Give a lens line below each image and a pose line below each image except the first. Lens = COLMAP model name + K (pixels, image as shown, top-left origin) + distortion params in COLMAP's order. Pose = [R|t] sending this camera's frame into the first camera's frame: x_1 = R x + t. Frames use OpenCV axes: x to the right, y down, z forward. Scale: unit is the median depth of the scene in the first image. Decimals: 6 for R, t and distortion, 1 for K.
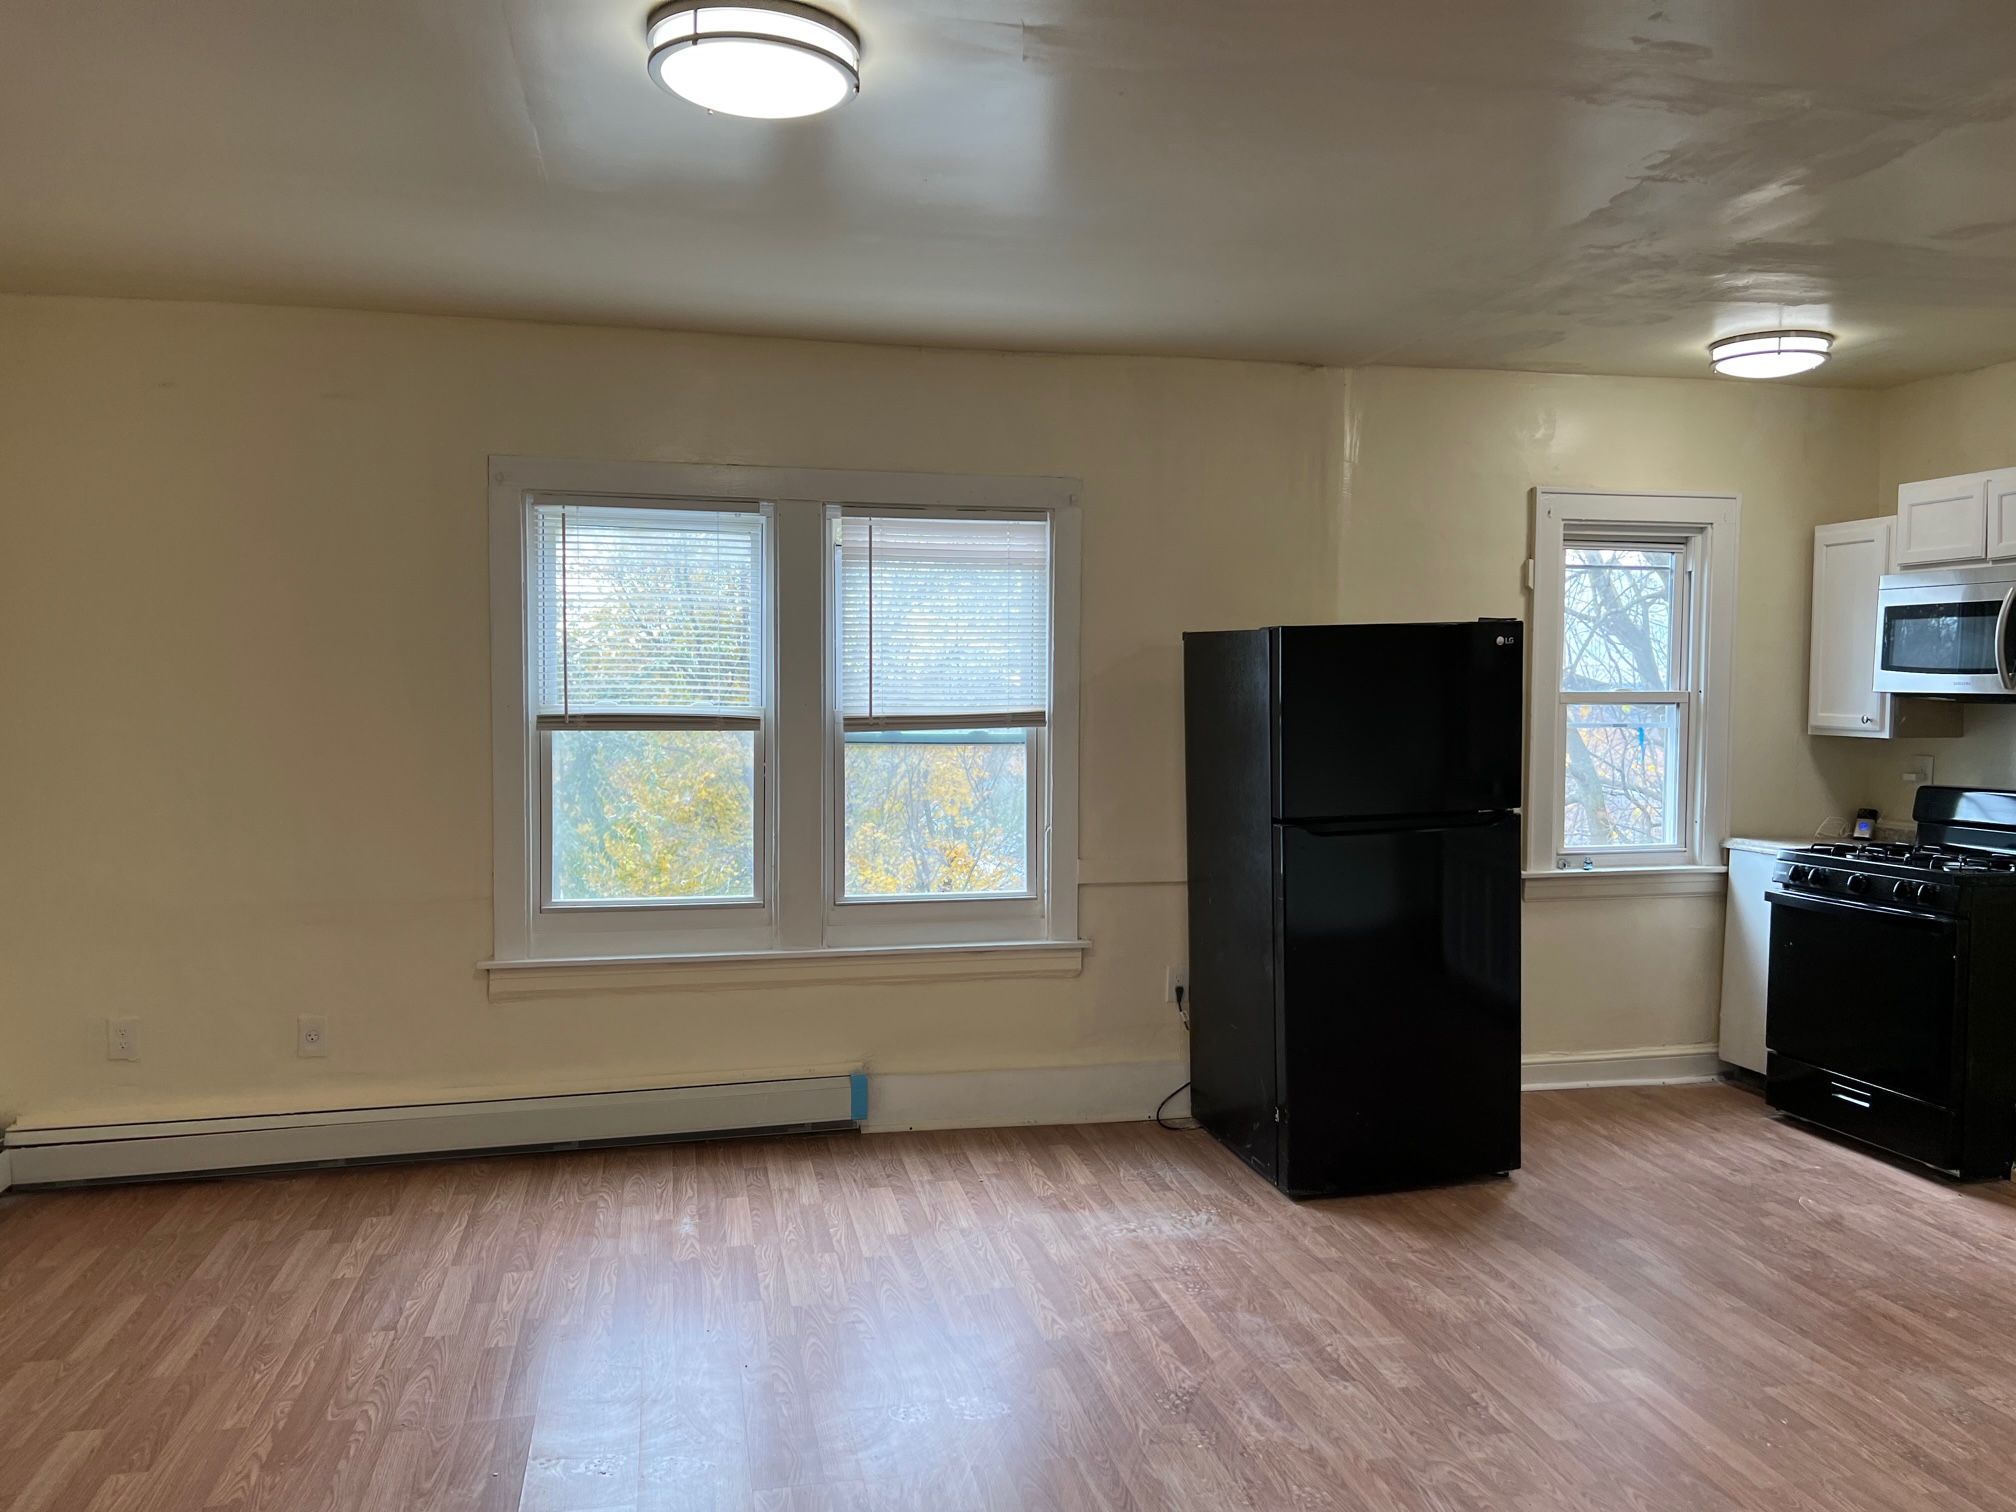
lens RADIAL K [[1551.0, 0, 963.5], [0, 1551.0, 783.5], [0, 0, 1]] dist [0.004330, 0.002535]
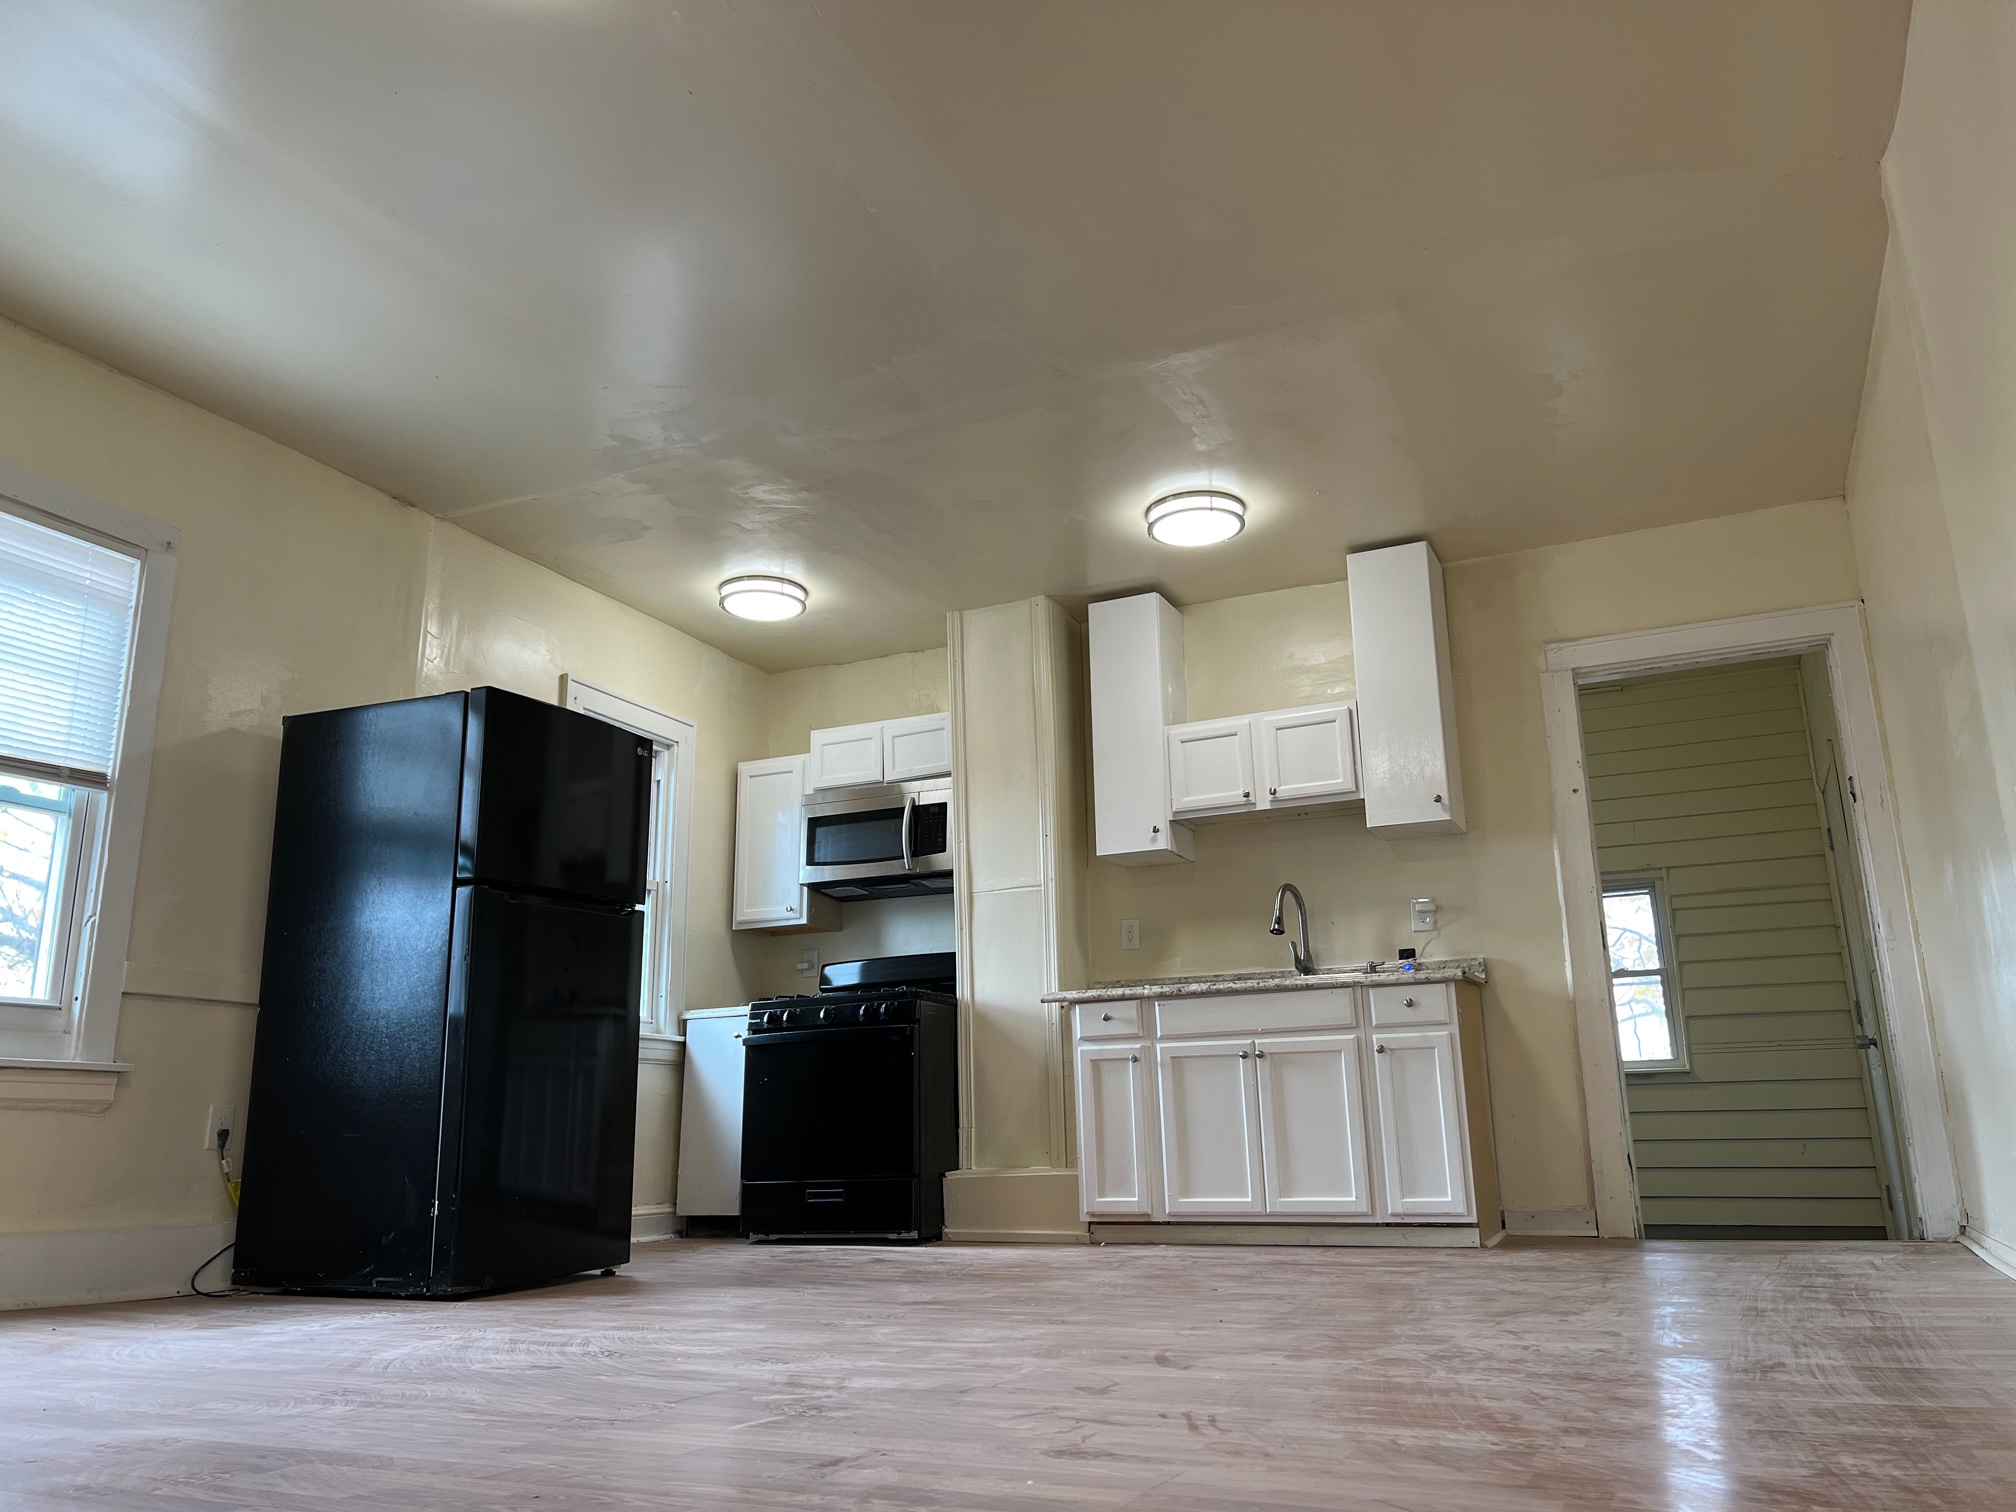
lens RADIAL K [[1531.0, 0, 1008.0], [0, 1531.0, 756.0], [0, 0, 1]] dist [0.065636, -0.092999]
pose [[0.583558, 0.195433, 0.788204, -0.323495], [0.067222, 0.955653, -0.286720, 0.215160], [-0.809284, 0.220302, 0.544542, 0.169223]]
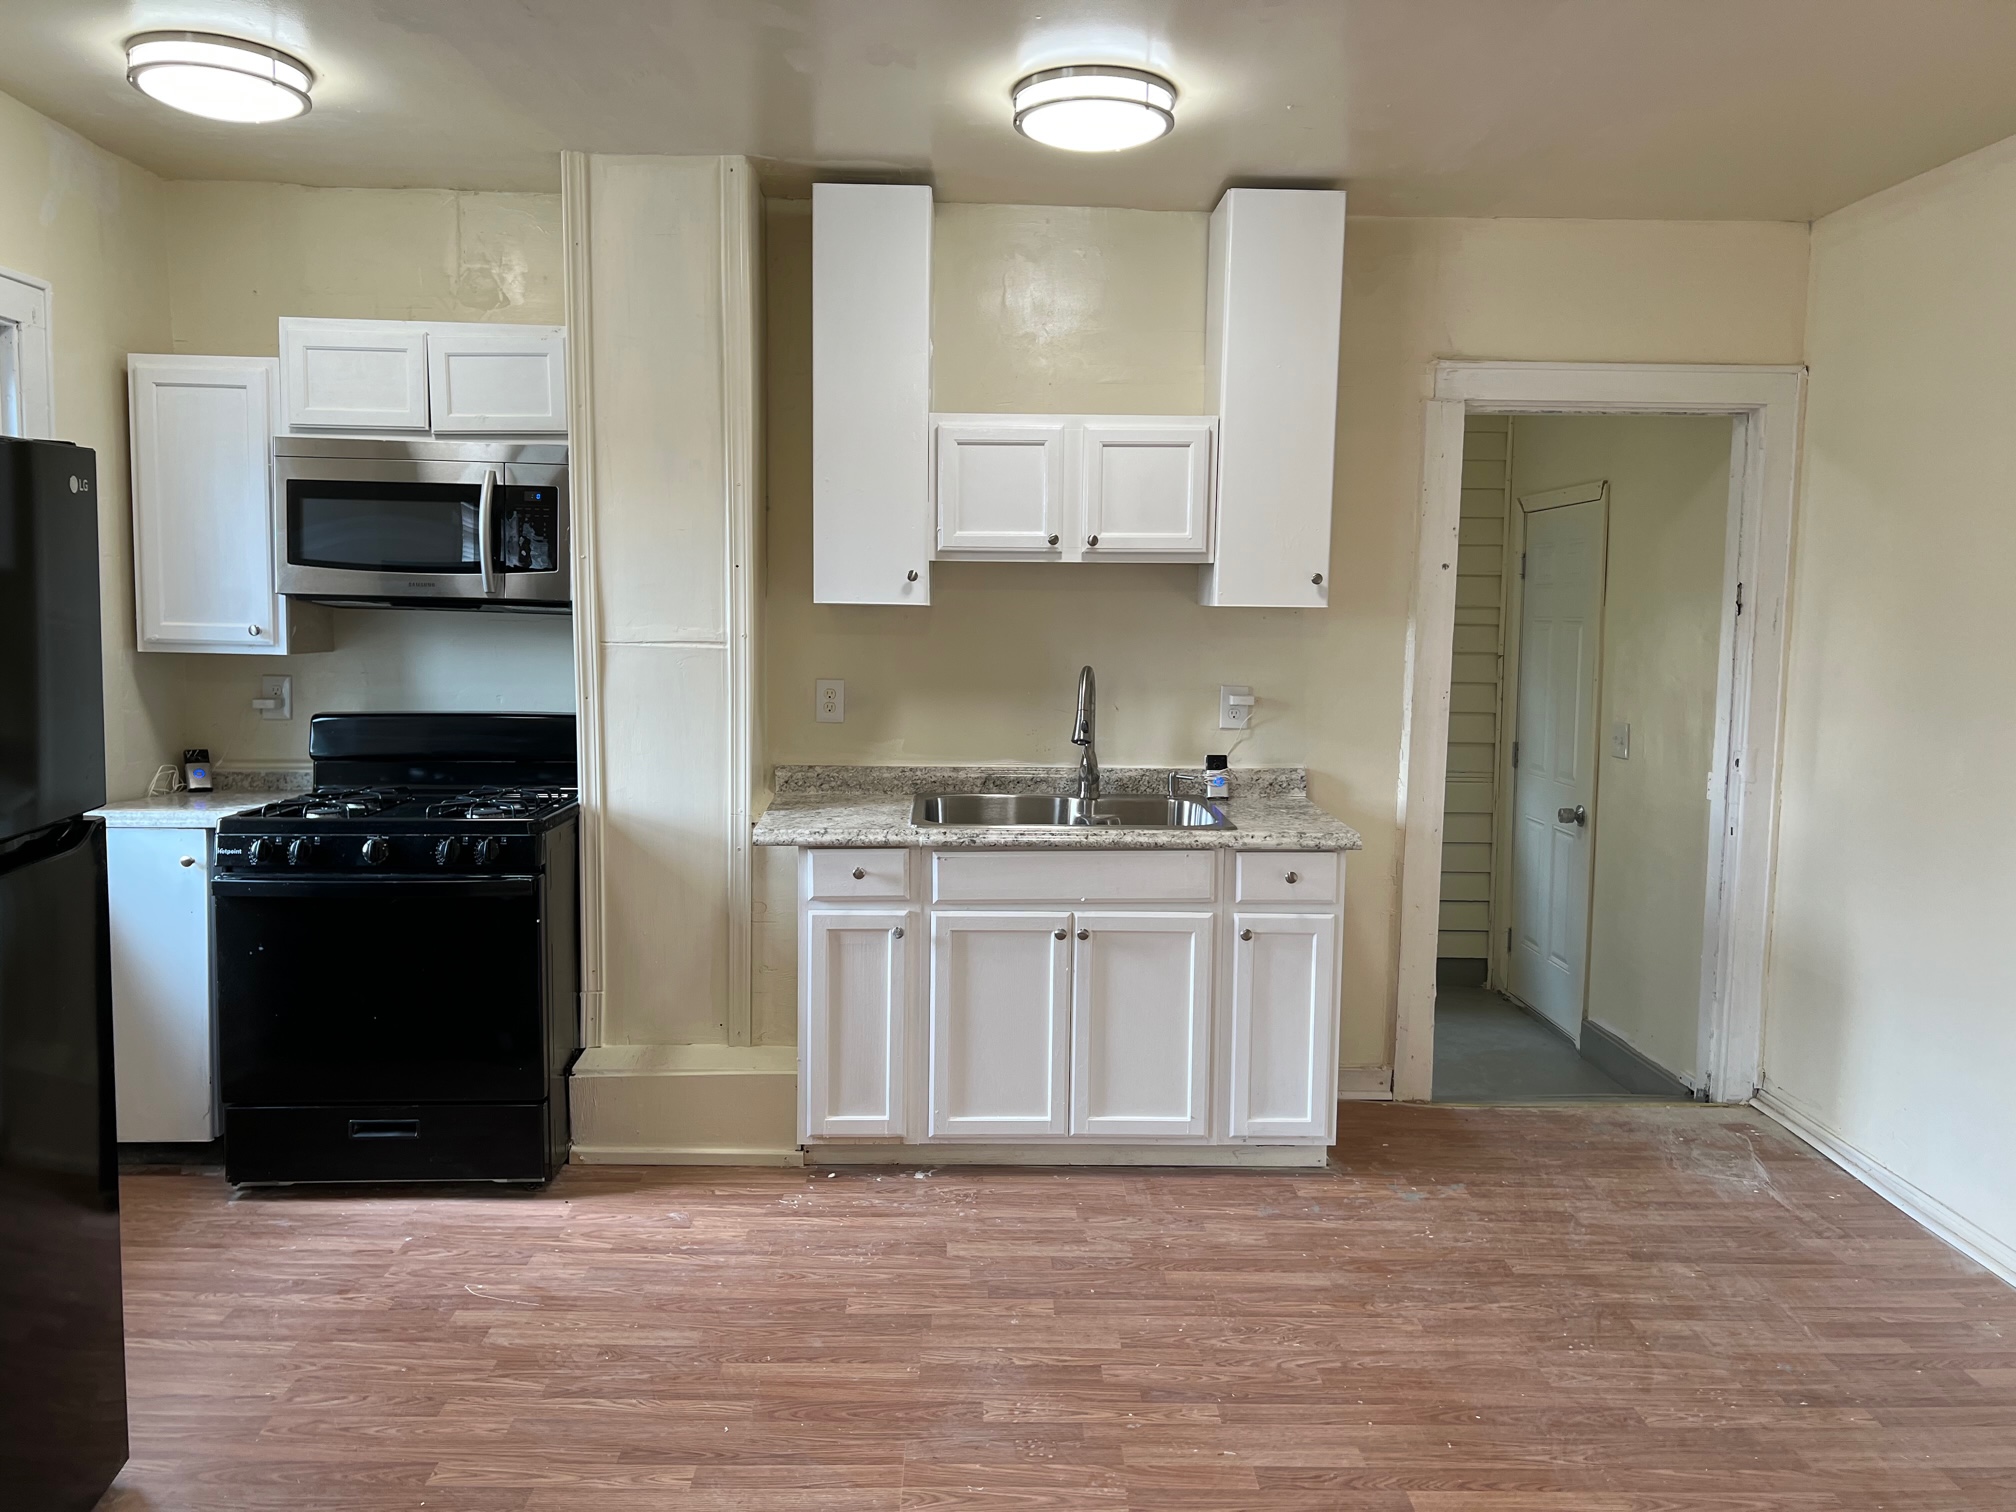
lens RADIAL K [[1531.0, 0, 1008.0], [0, 1531.0, 756.0], [0, 0, 1]] dist [0.065636, -0.092999]
pose [[0.155424, -0.090320, 0.983710, -0.100563], [0.047002, 0.995360, 0.083963, -0.027636], [-0.986729, 0.033186, 0.158948, 0.552600]]
